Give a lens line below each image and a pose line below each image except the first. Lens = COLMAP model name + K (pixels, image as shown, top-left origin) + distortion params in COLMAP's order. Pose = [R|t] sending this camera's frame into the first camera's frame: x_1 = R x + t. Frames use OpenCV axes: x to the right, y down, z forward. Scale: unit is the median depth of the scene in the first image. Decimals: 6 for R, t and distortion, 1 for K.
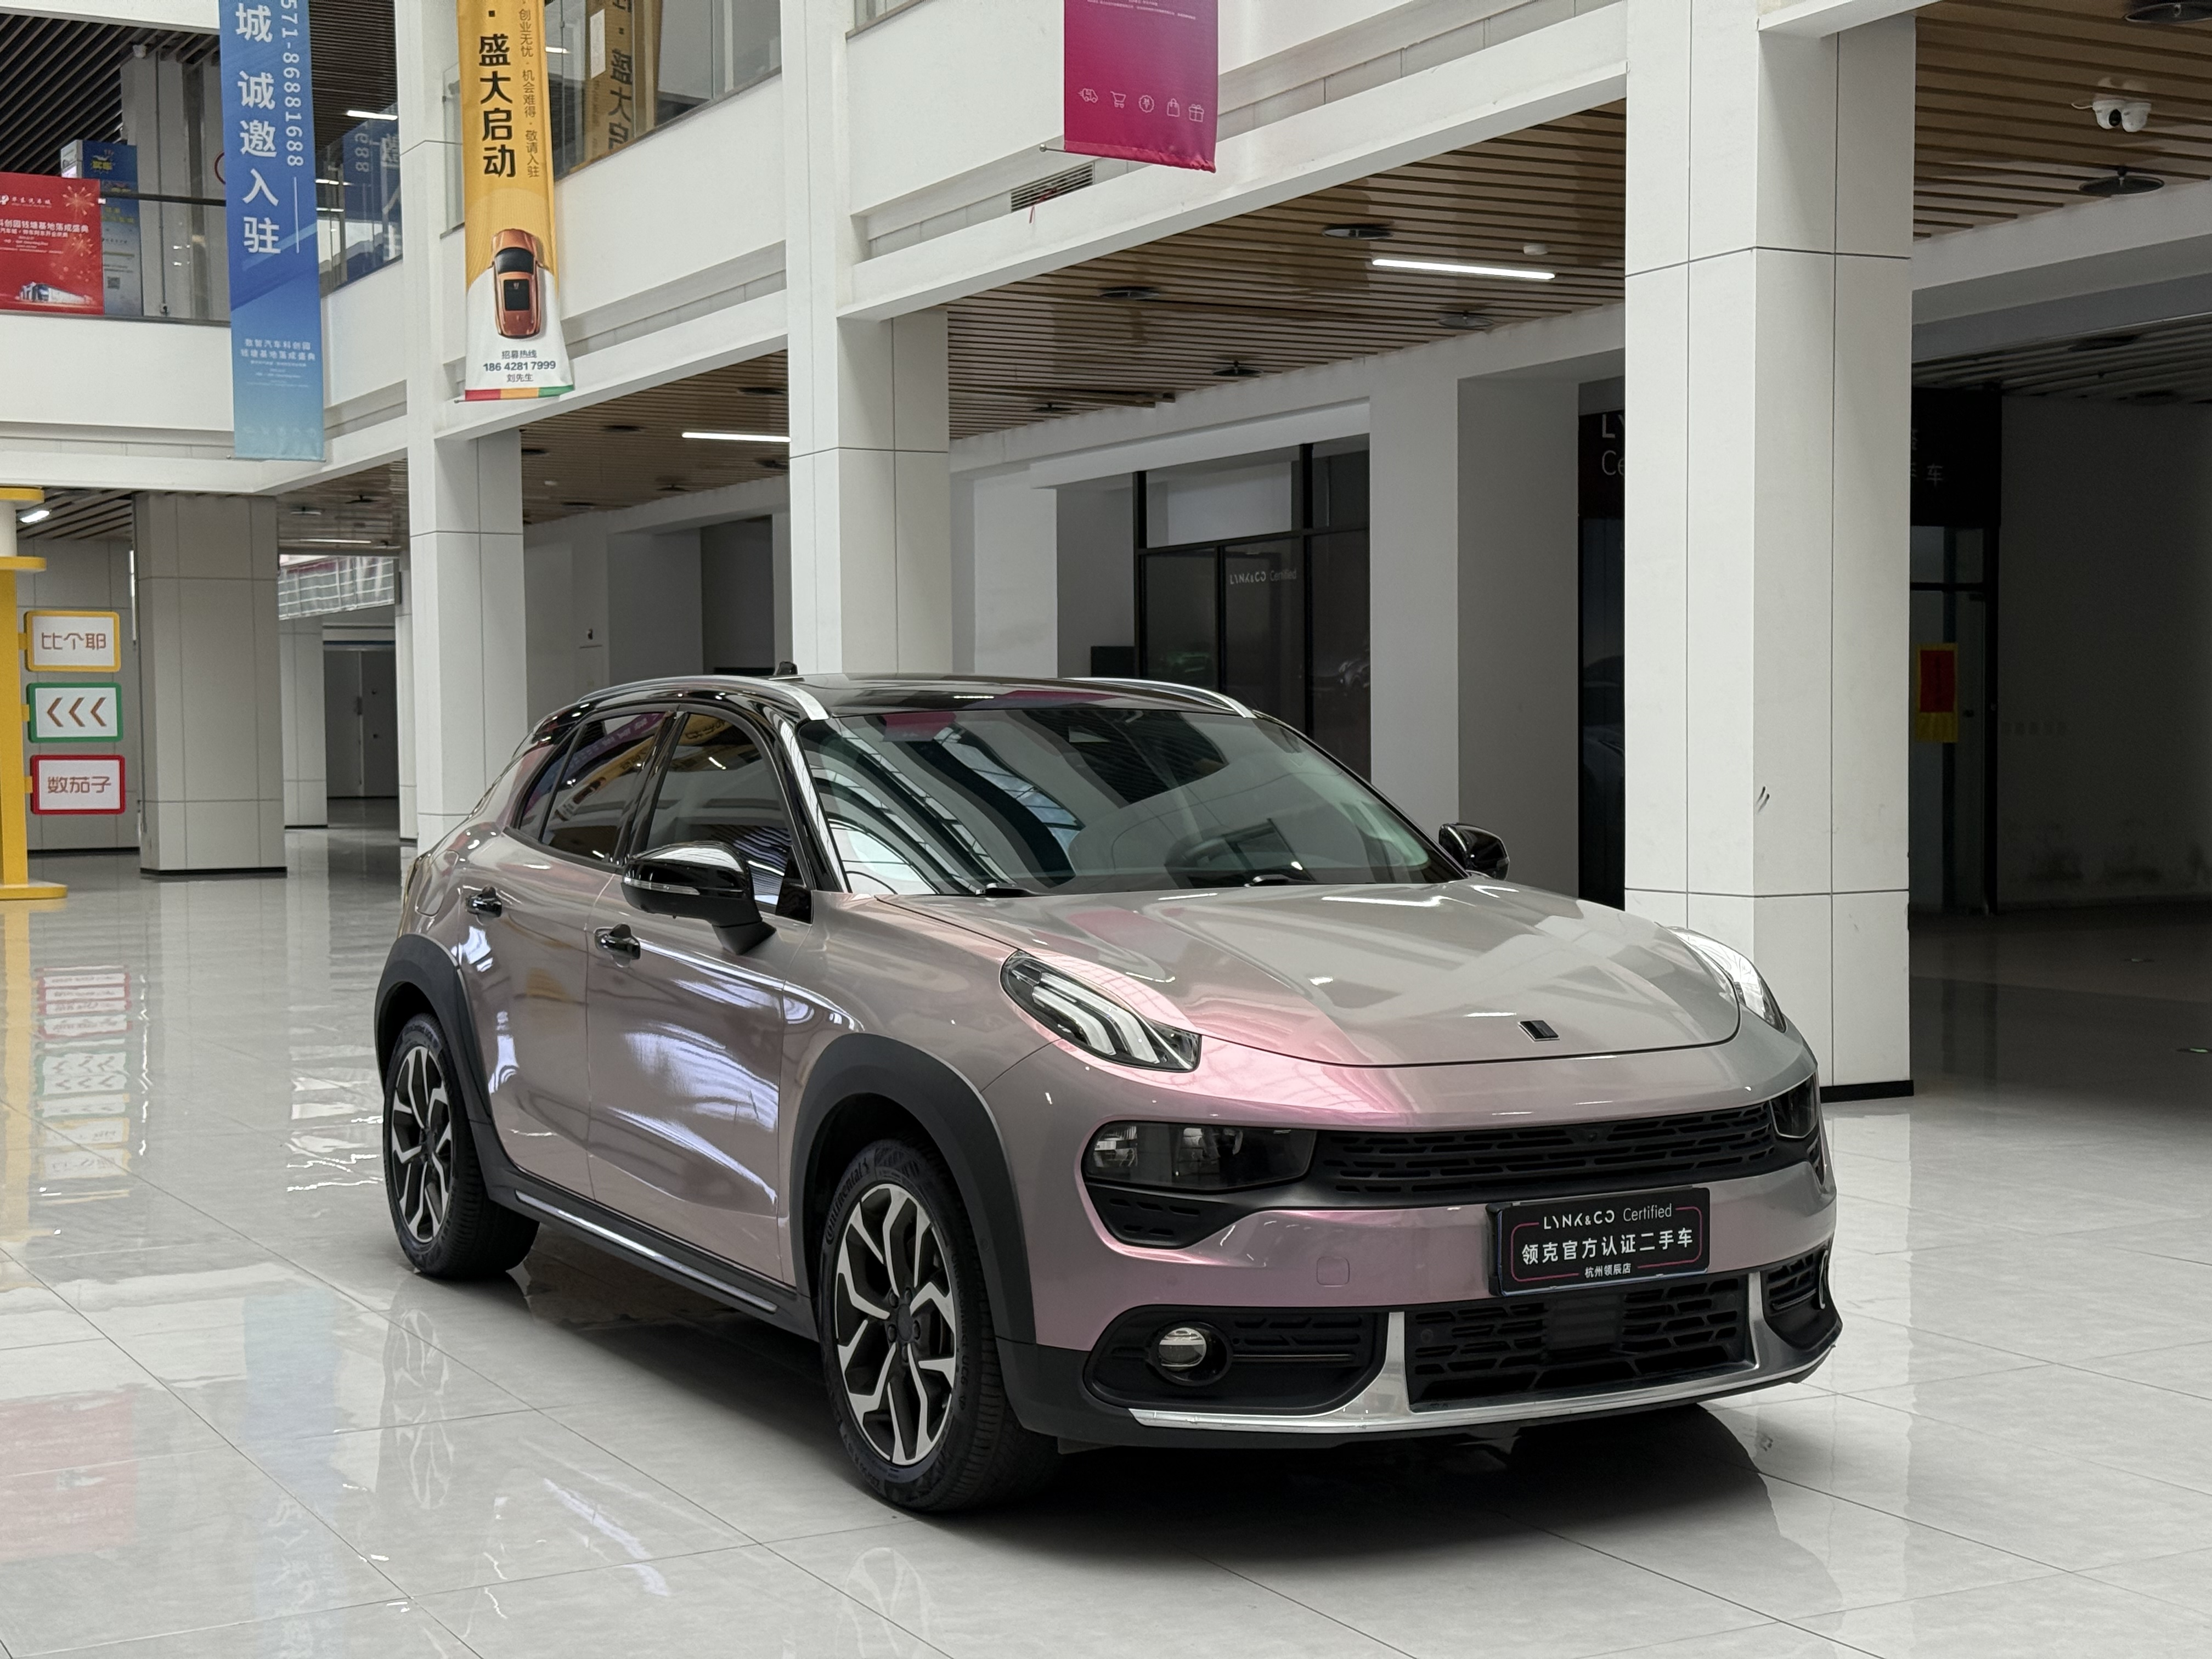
lens RADIAL K [[3085.9, 0, 1106.9], [0, 3085.9, 847.7], [0, 0, 1]] dist [0.111347, 0.000000]
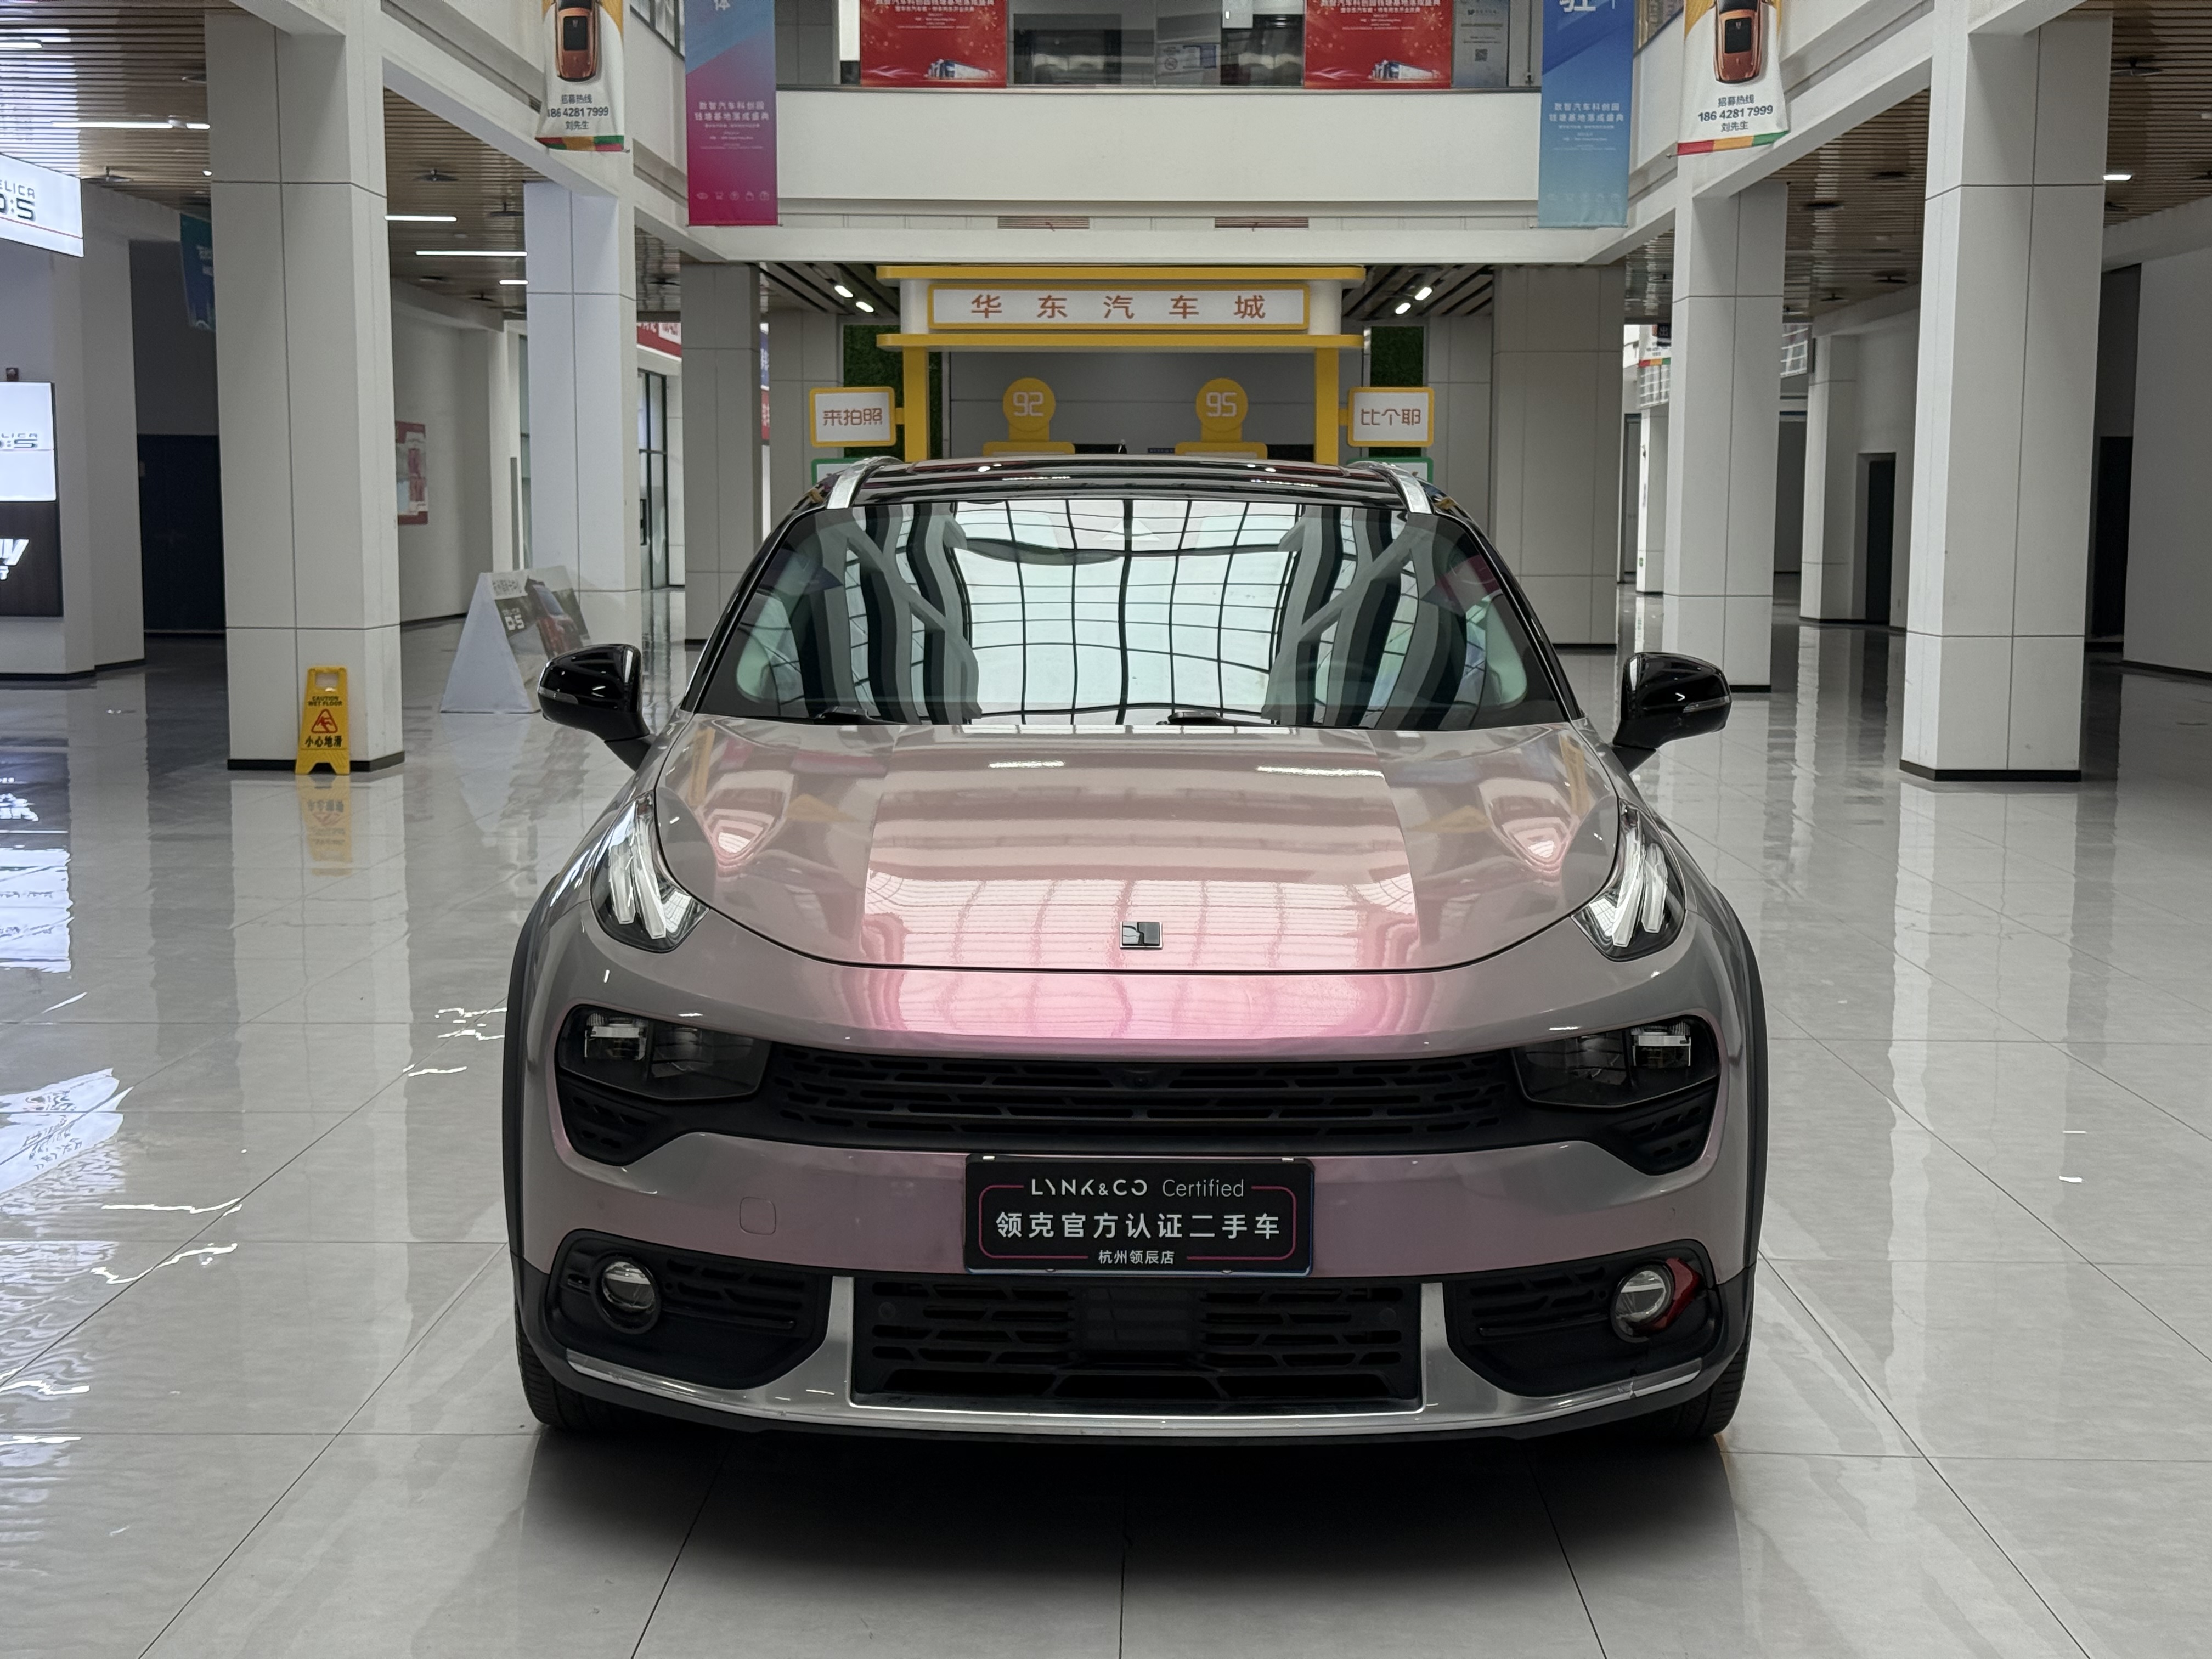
lens RADIAL K [[3085.9, 0, 1091.0], [0, 3085.9, 865.3], [0, 0, 1]] dist [0.111347, 0.000000]
pose [[0.867792, 0.069020, -0.492111, 0.504657], [-0.030202, 0.995802, 0.086407, -0.023403], [0.496009, -0.060121, 0.866233, 0.337814]]
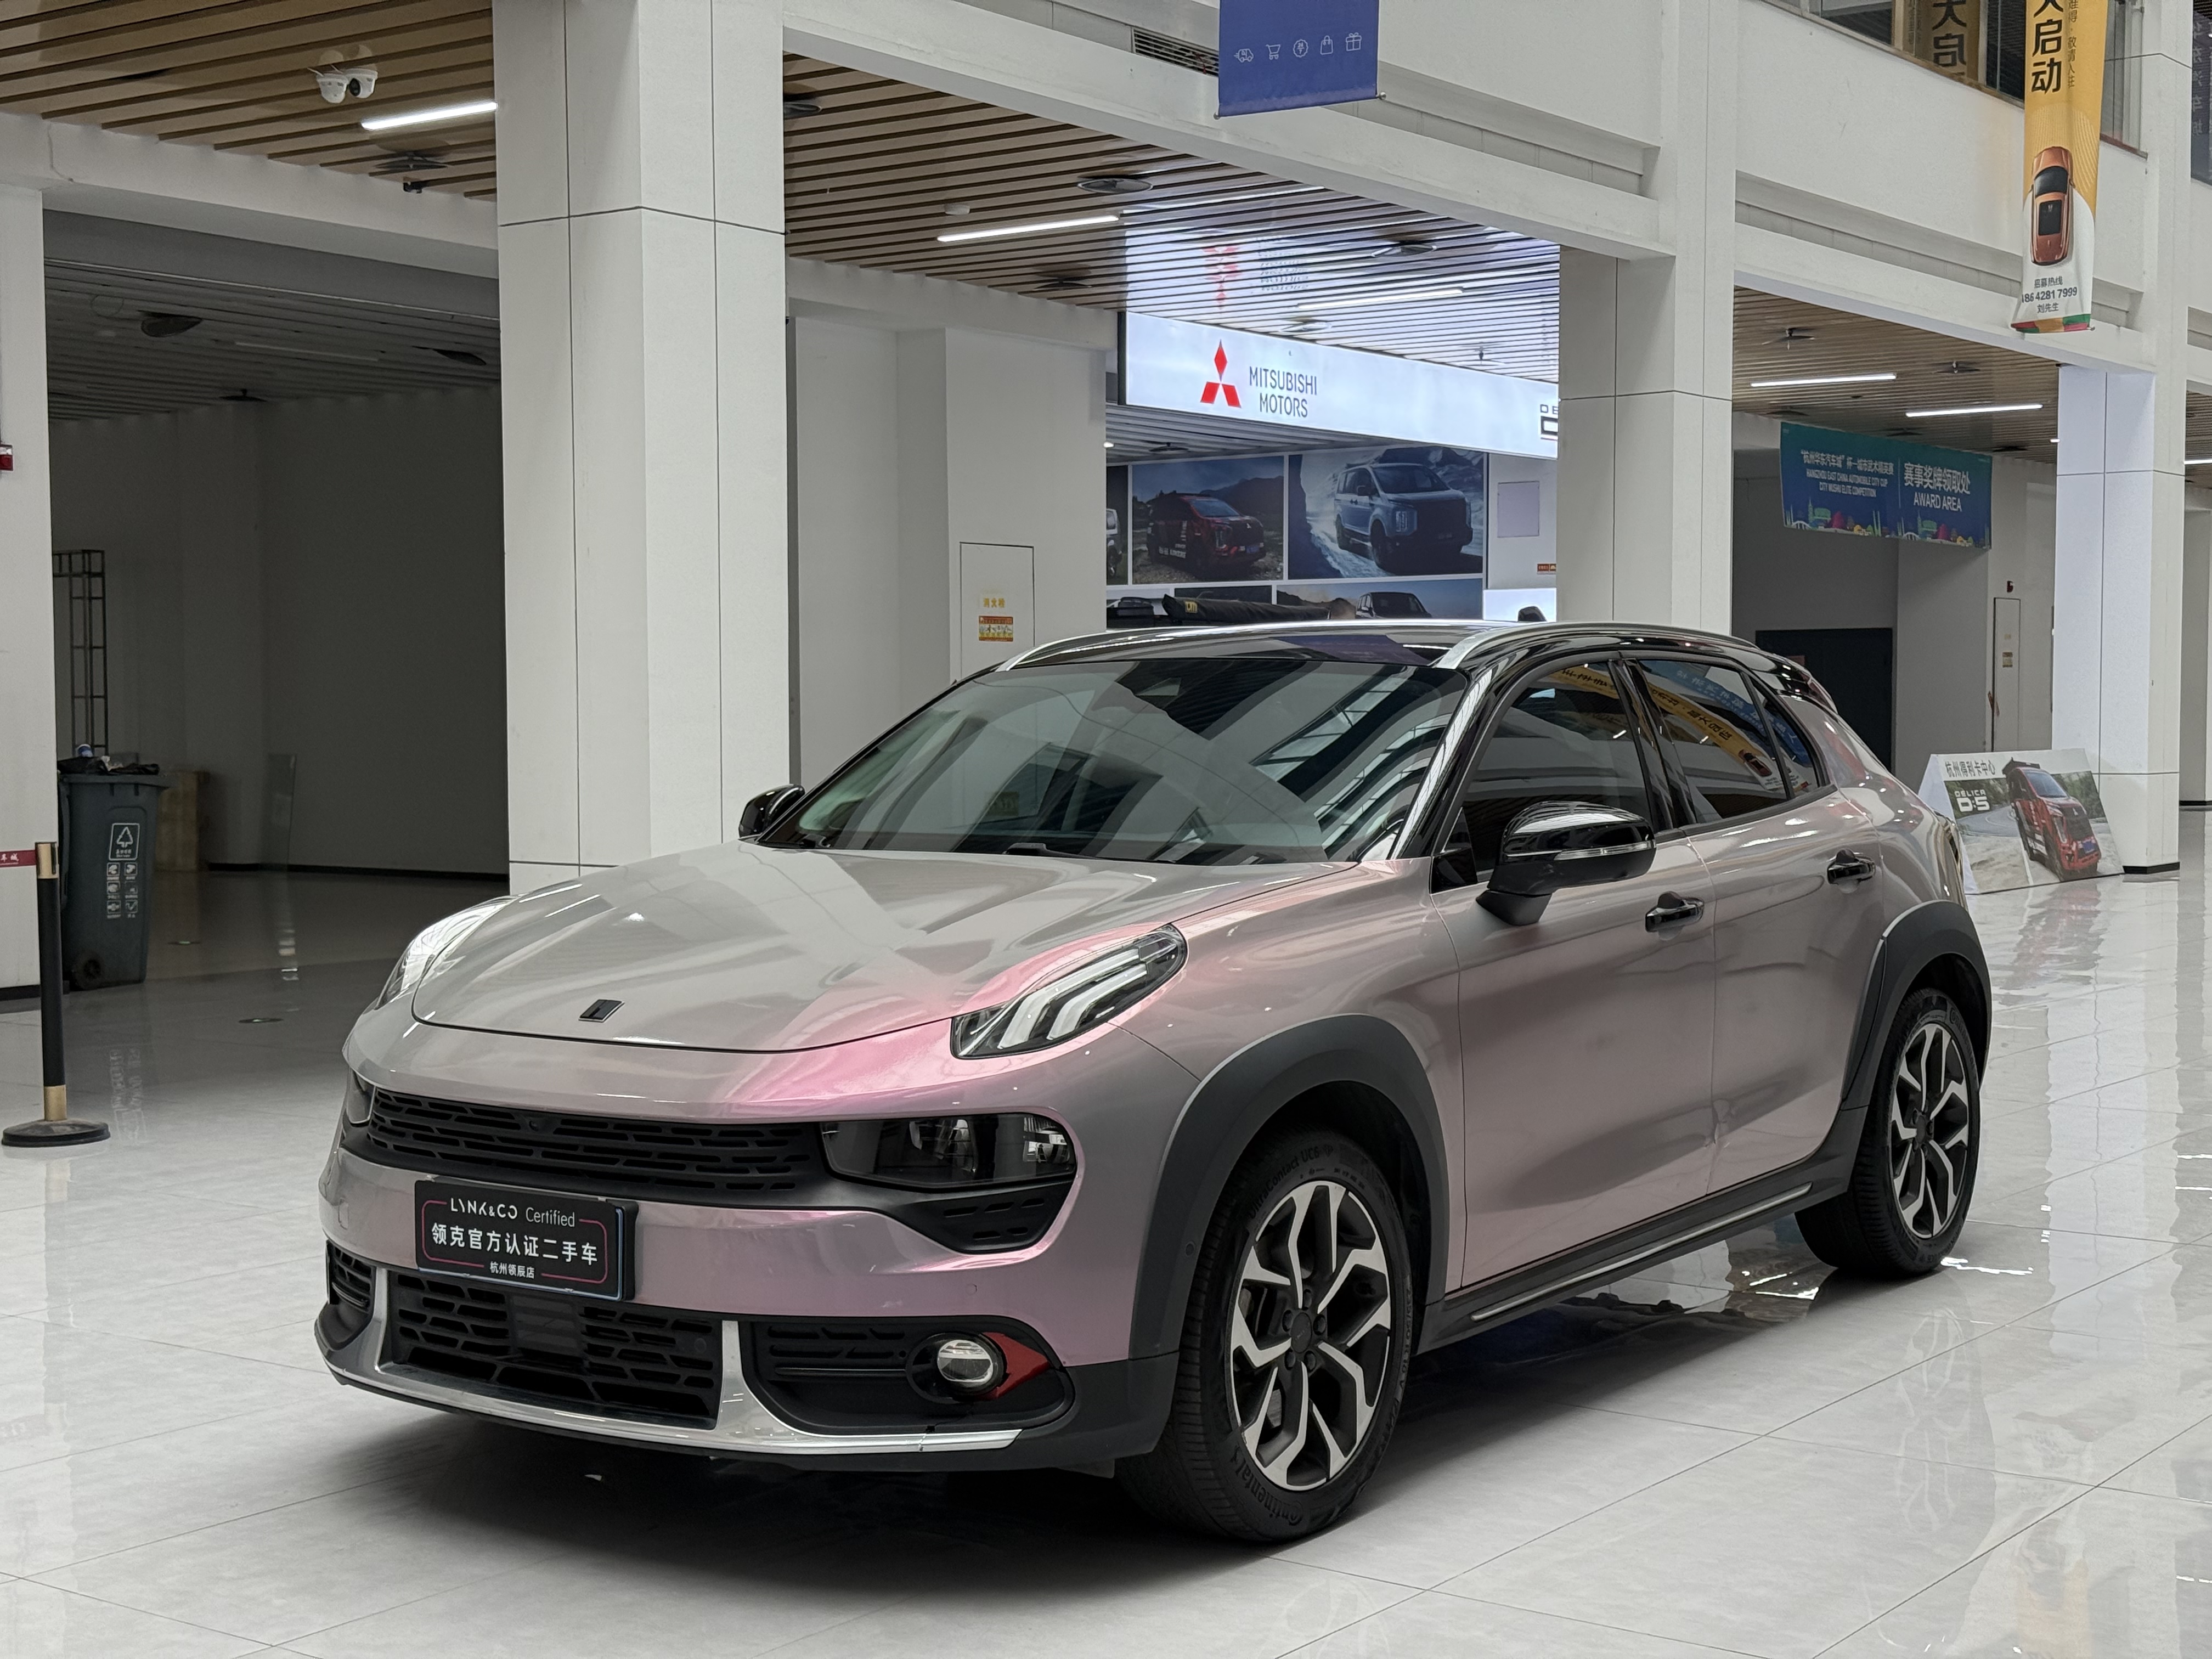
lens RADIAL K [[3085.9, 0, 1116.9], [0, 3085.9, 873.5], [0, 0, 1]] dist [0.111347, 0.000000]
pose [[0.424047, 0.056389, -0.903883, 1.041419], [-0.032804, 0.998361, 0.046894, -0.030102], [0.905046, 0.009766, 0.425202, 0.750322]]
